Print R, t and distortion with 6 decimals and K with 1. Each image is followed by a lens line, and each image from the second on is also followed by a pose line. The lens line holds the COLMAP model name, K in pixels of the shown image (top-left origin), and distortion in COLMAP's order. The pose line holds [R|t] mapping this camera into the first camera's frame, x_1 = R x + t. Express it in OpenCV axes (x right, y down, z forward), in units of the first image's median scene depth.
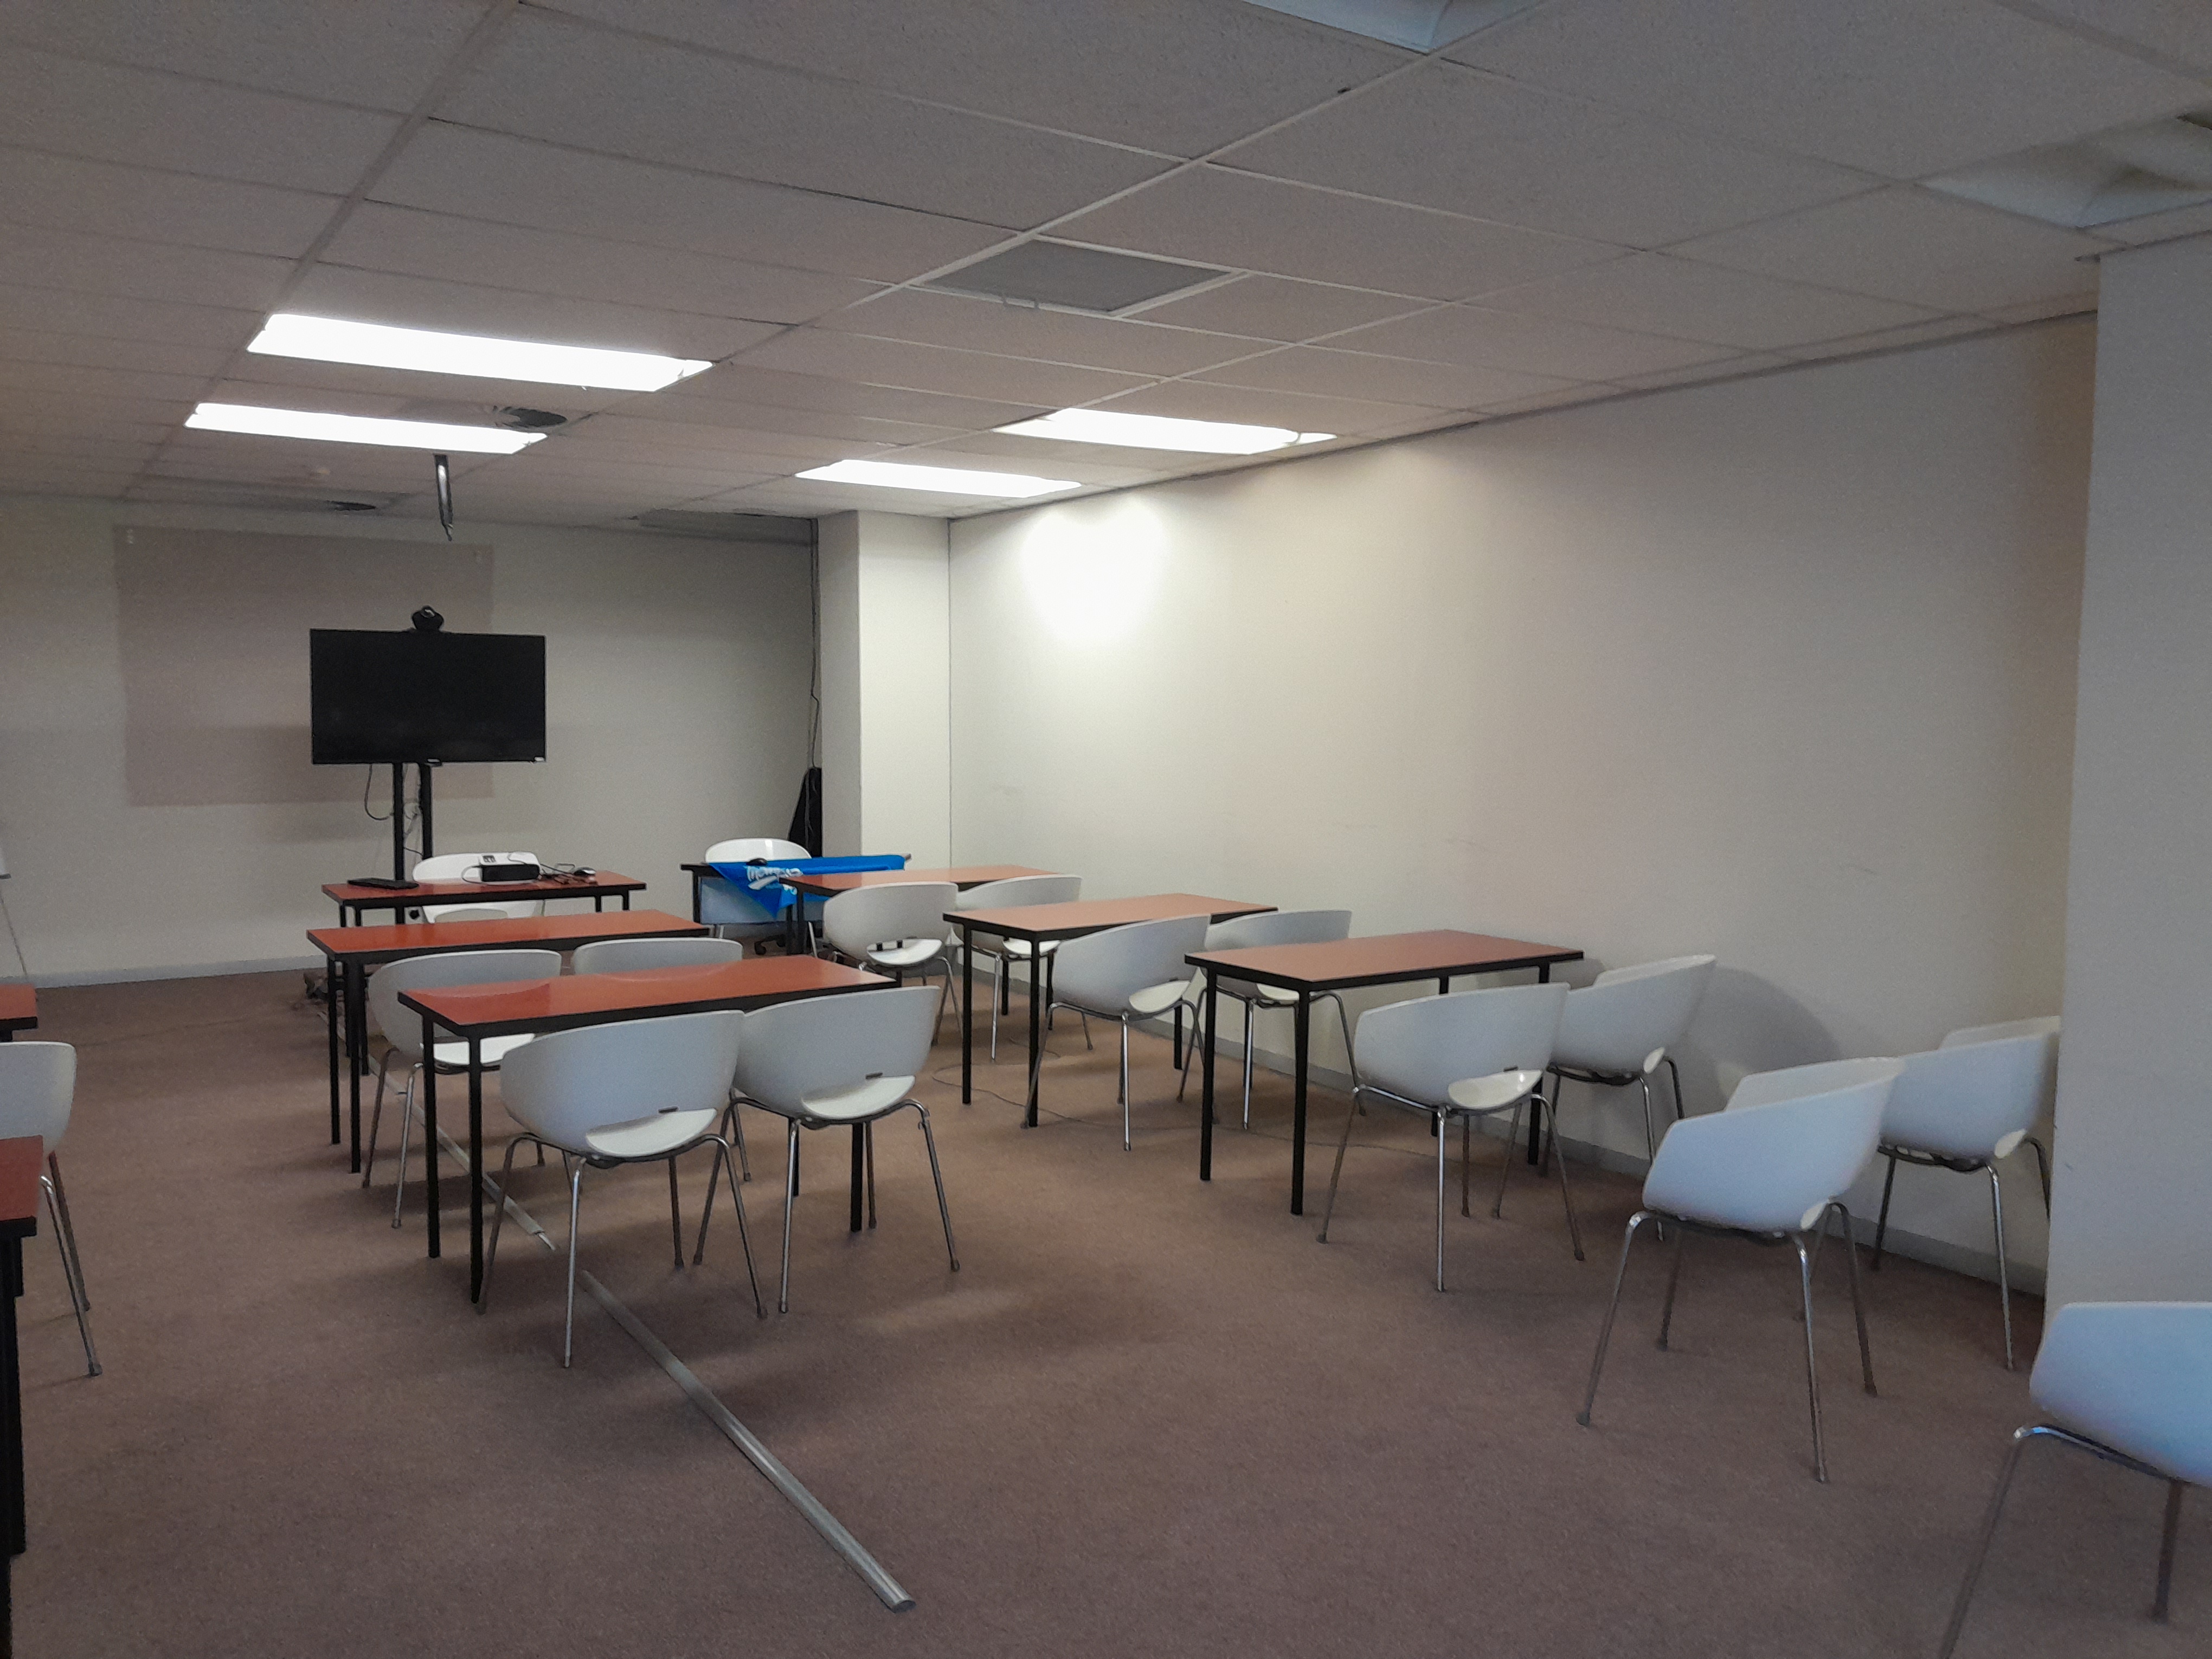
lens RADIAL K [[1784.6, 0, 1115.5], [0, 1784.6, 831.0], [0, 0, 1]] dist [0.043819, -0.075065]
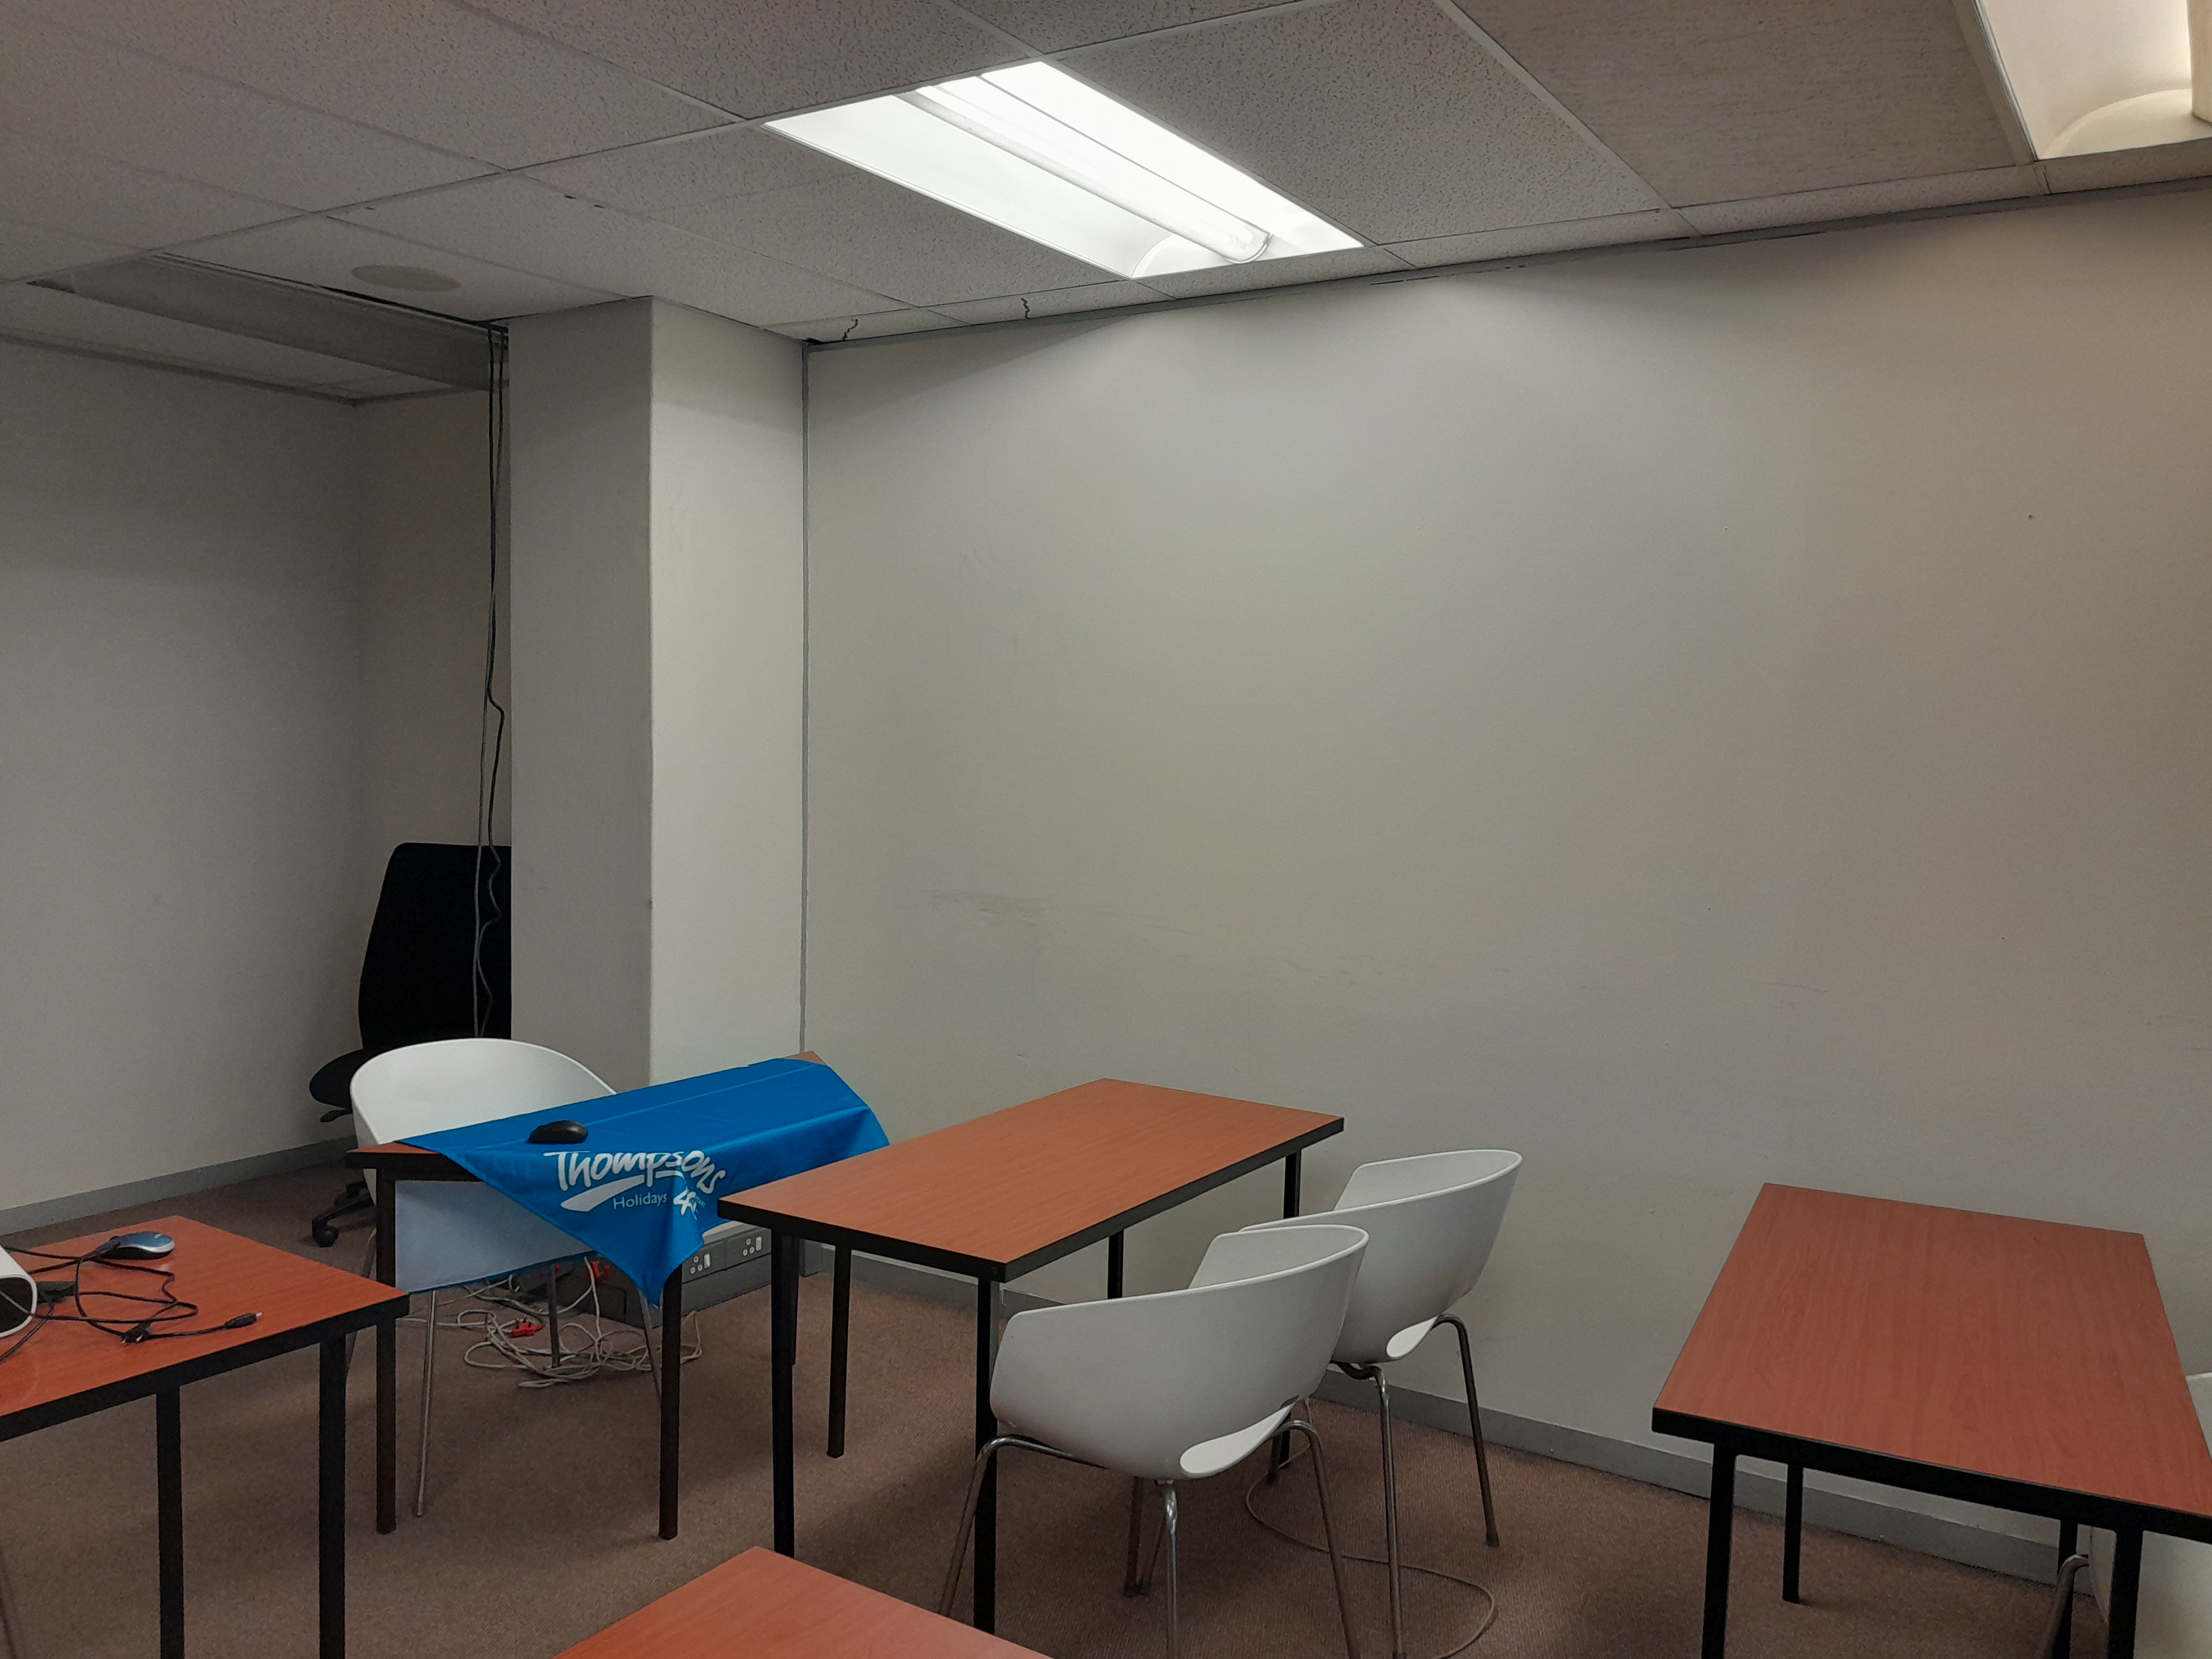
lens RADIAL K [[1784.6, 0, 1090.6], [0, 1784.6, 822.6], [0, 0, 1]] dist [0.043819, -0.075065]
pose [[0.907139, -0.009518, 0.420725, -0.269090], [0.013620, 0.999884, -0.006746, -0.047525], [-0.420612, 0.011850, 0.907163, 0.621295]]
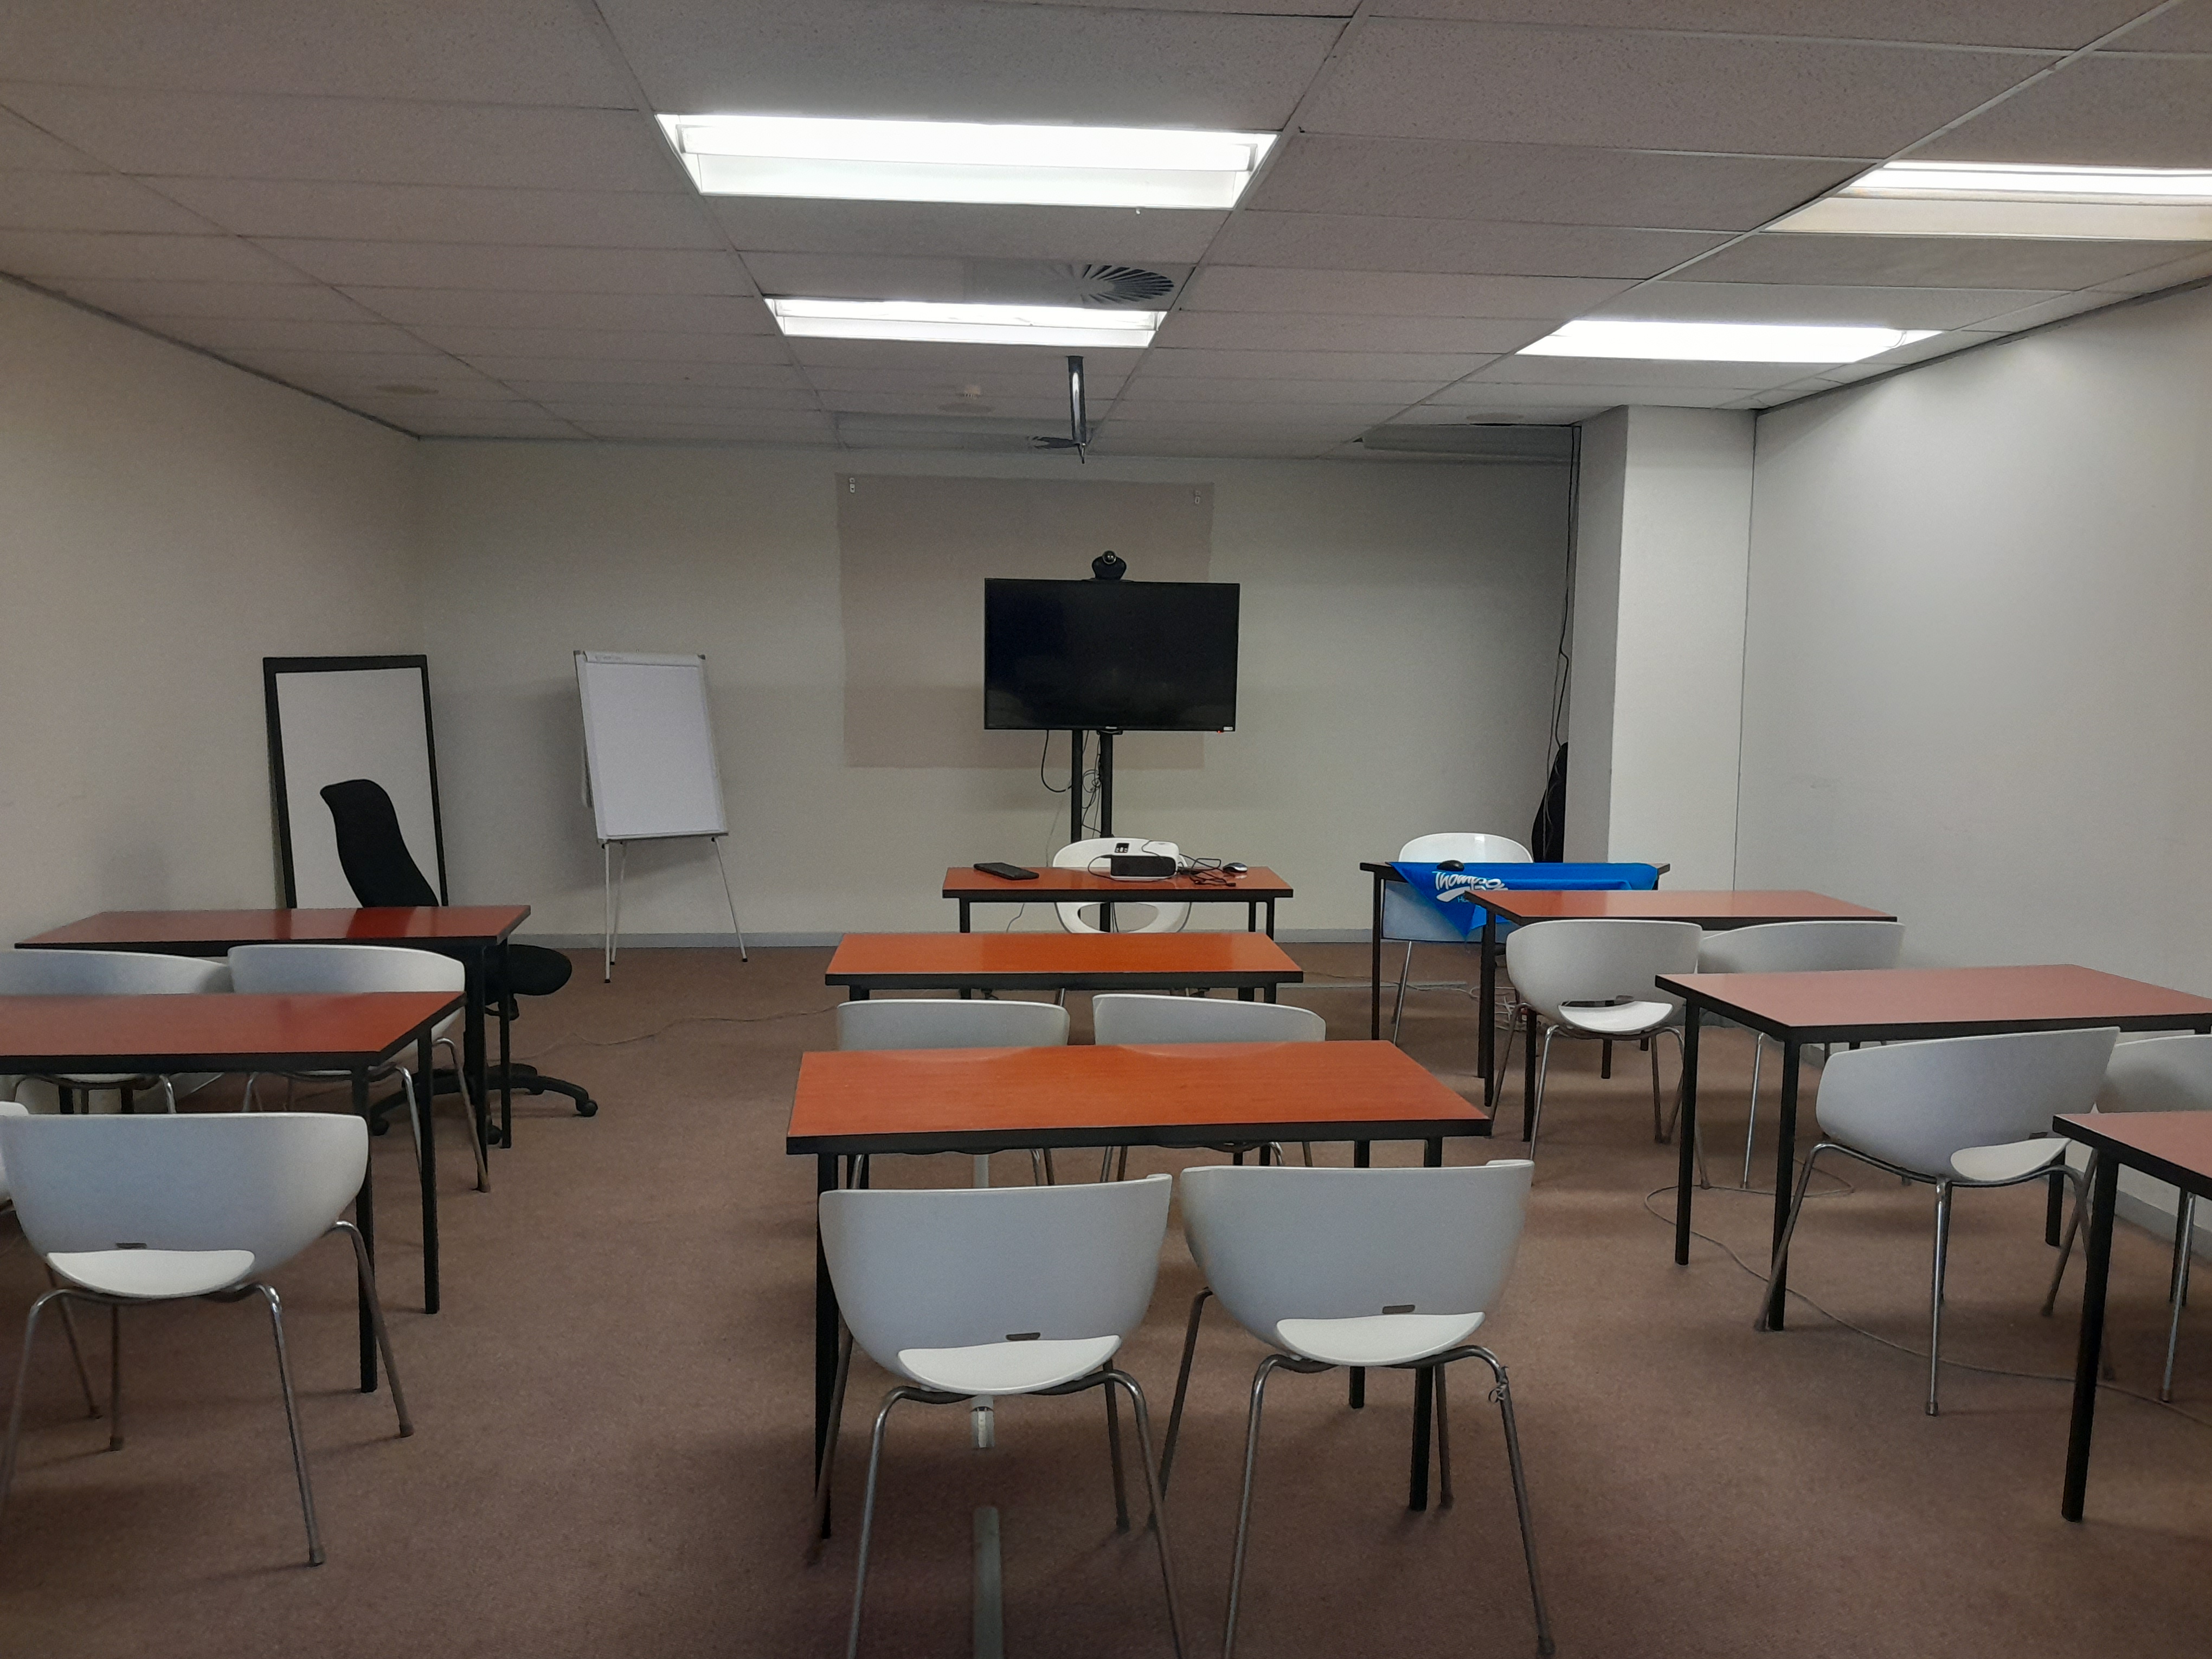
lens RADIAL K [[1784.6, 0, 1097.3], [0, 1784.6, 842.4], [0, 0, 1]] dist [0.043819, -0.075065]
pose [[0.887572, 0.047548, -0.458208, 0.018252], [-0.036034, 0.998777, 0.033843, -0.014102], [0.459257, -0.013527, 0.888201, 0.252601]]
